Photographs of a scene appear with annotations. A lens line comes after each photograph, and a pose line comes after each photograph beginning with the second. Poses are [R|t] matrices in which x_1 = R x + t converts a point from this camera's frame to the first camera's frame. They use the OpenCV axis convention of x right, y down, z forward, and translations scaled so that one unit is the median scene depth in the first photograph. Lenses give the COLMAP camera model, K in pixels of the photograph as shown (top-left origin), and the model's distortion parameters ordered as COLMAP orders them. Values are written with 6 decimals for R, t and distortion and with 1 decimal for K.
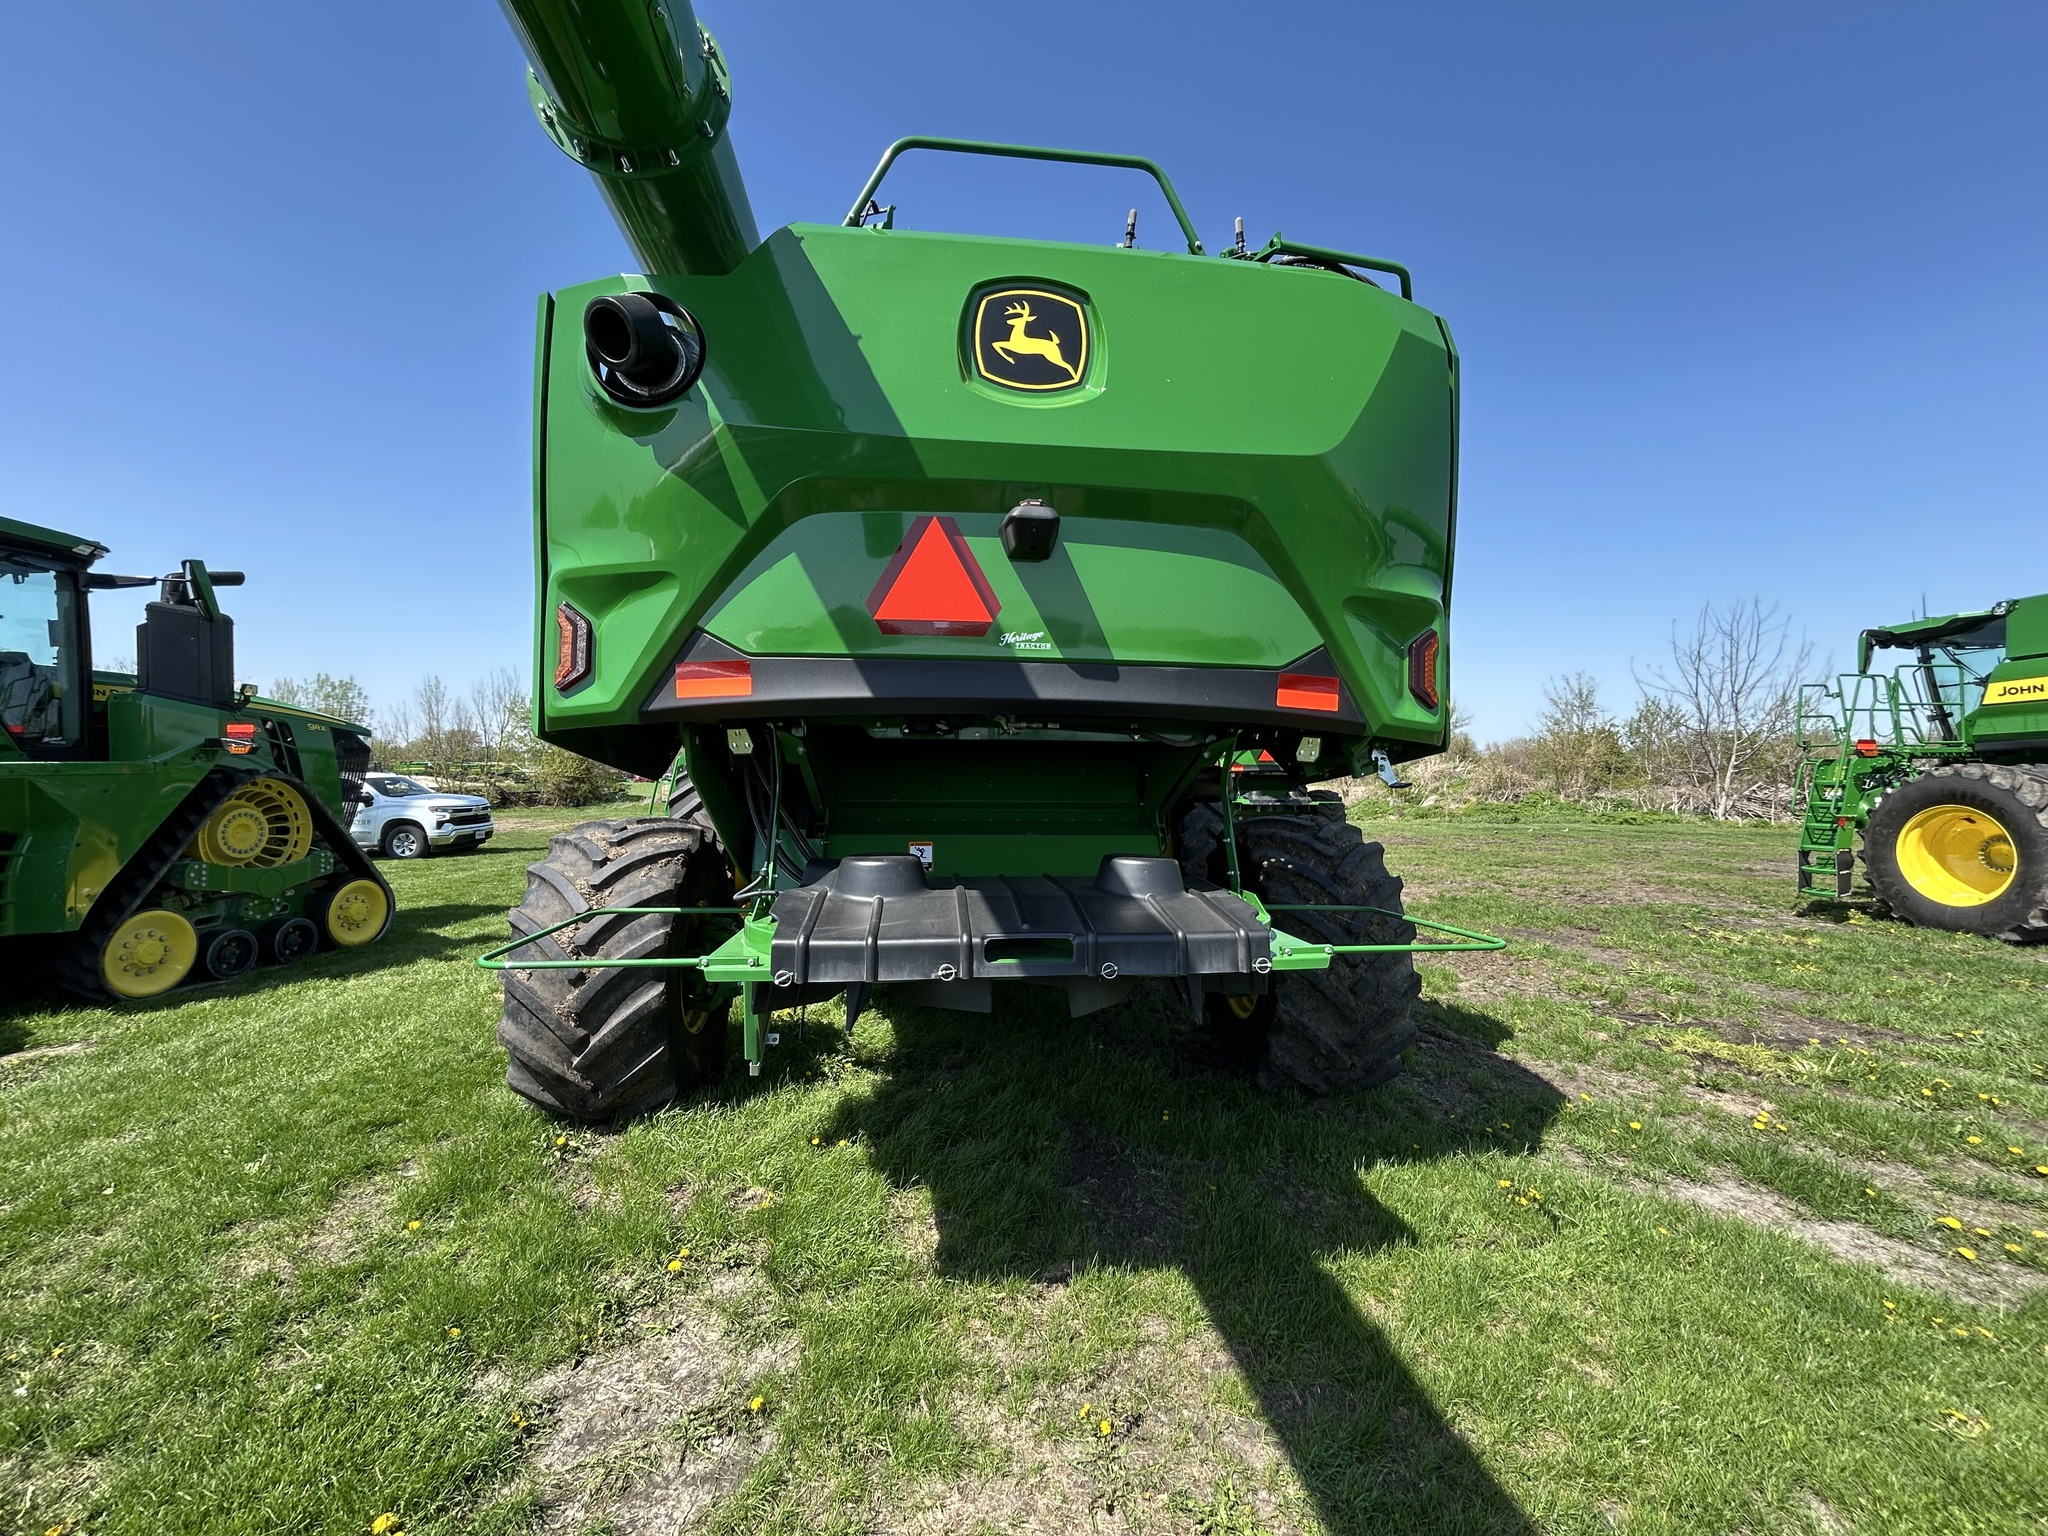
lens RADIAL K [[826.6, 0, 1020.4], [0, 826.6, 768.9], [0, 0, 1]] dist [-0.002377, 0.001155]
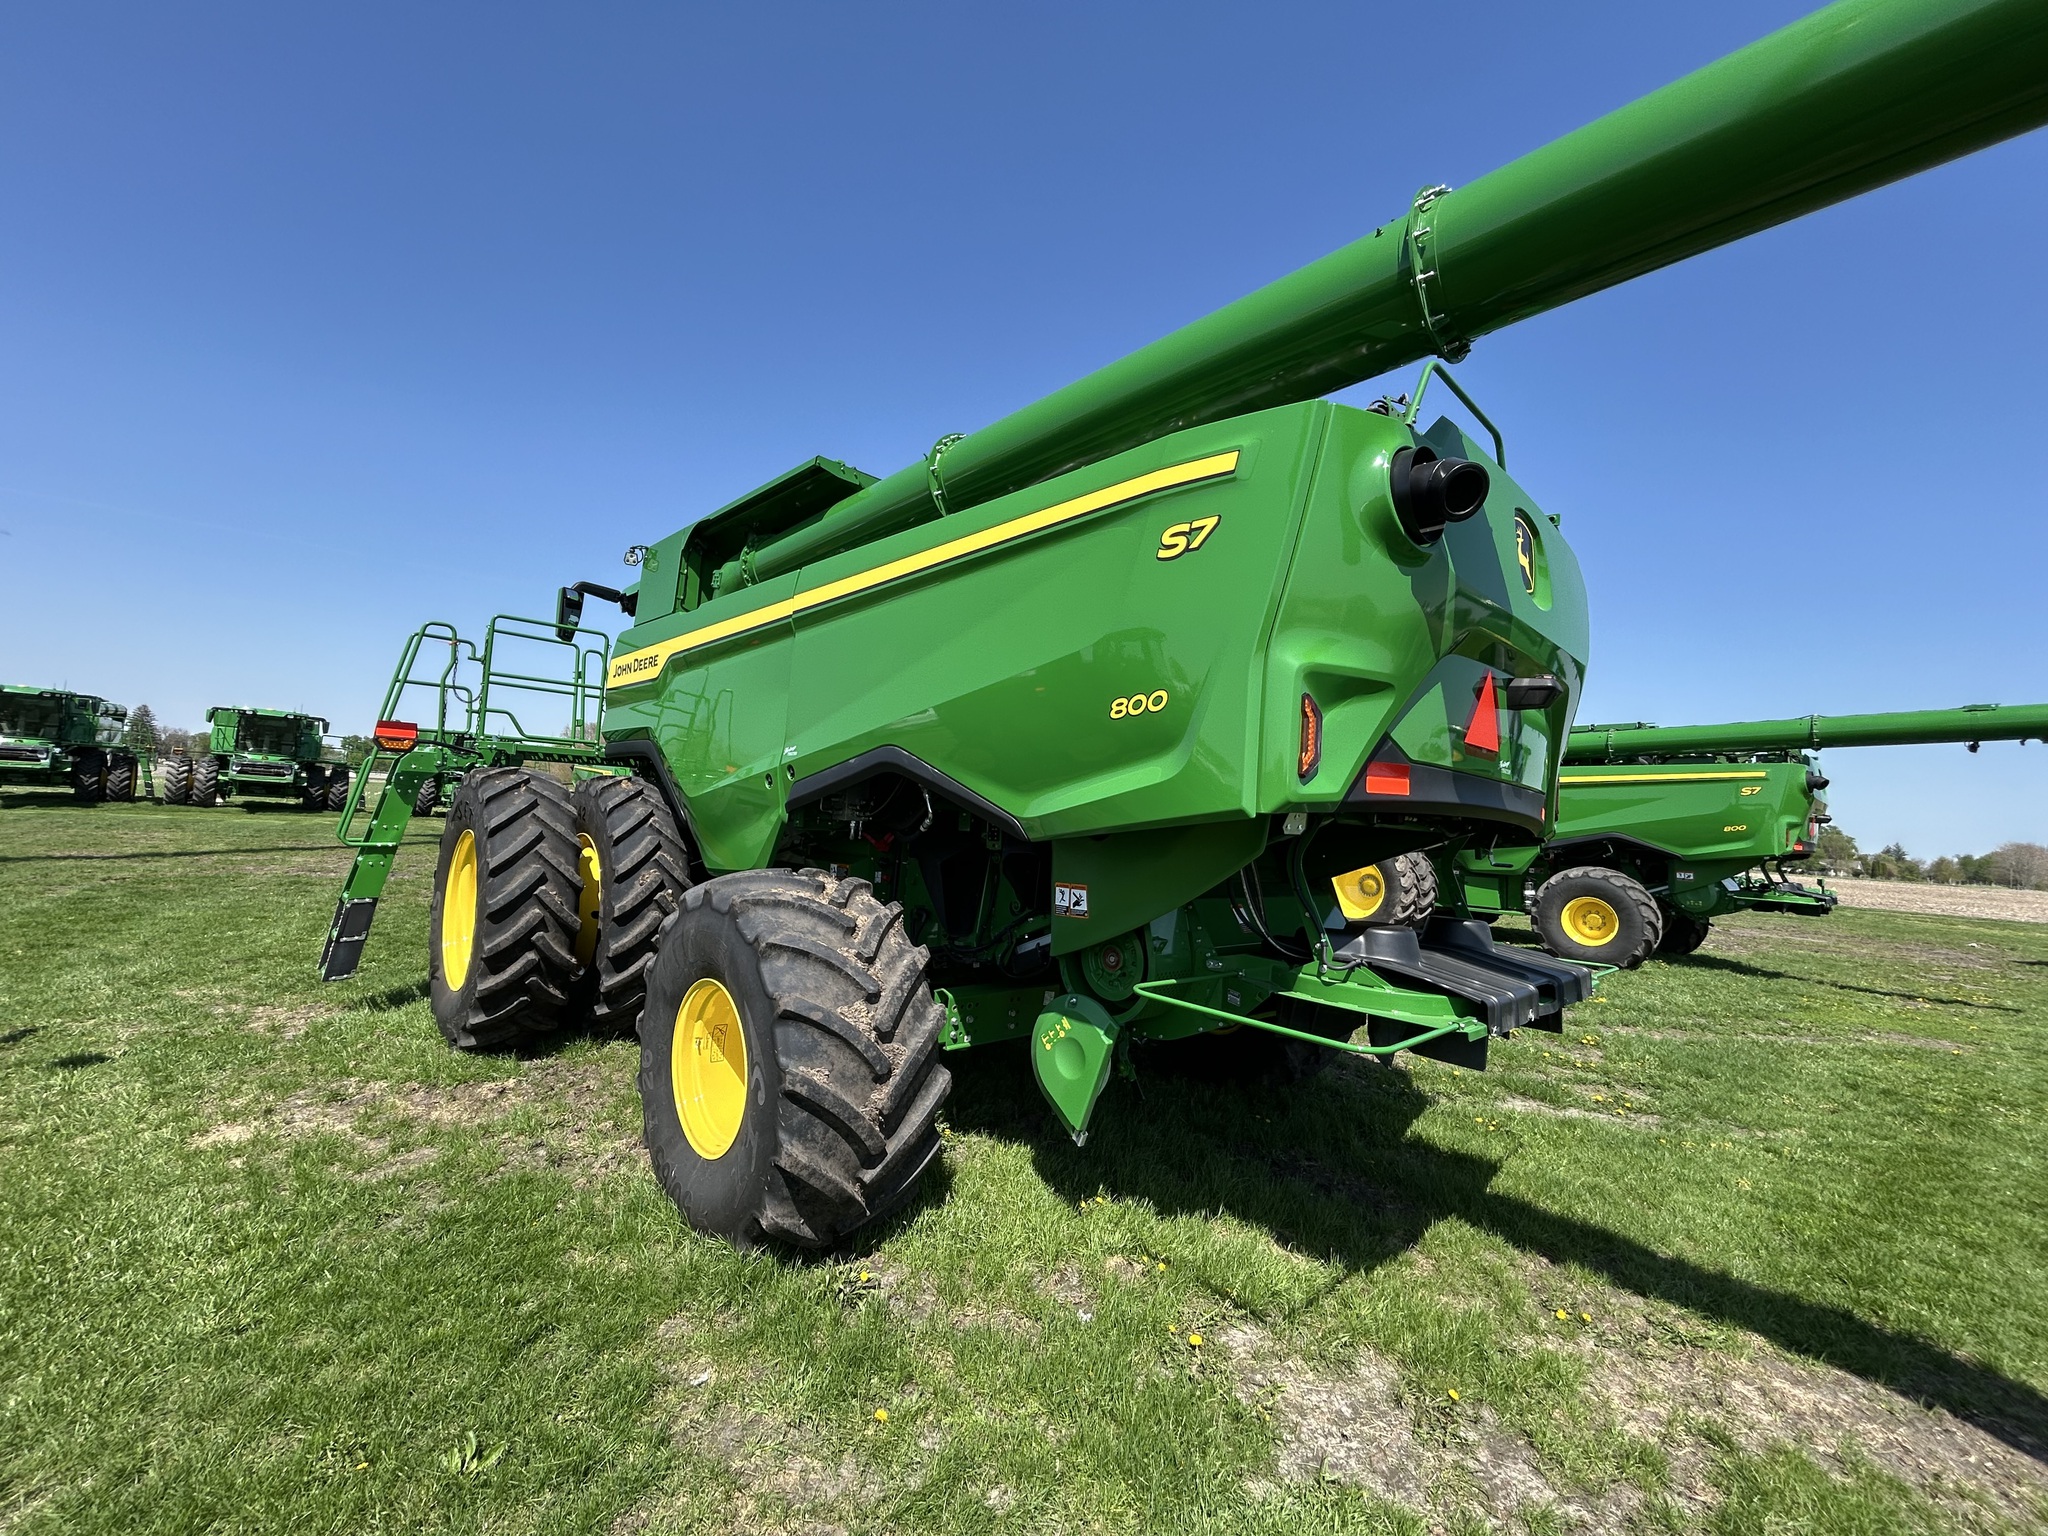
lens RADIAL K [[826.6, 0, 1021.4], [0, 826.6, 767.1], [0, 0, 1]] dist [-0.002377, 0.001155]
pose [[0.796453, 0.080931, 0.599260, -1.461447], [-0.066201, 0.996716, -0.046623, -0.037128], [-0.601066, -0.002539, 0.799196, 0.384104]]
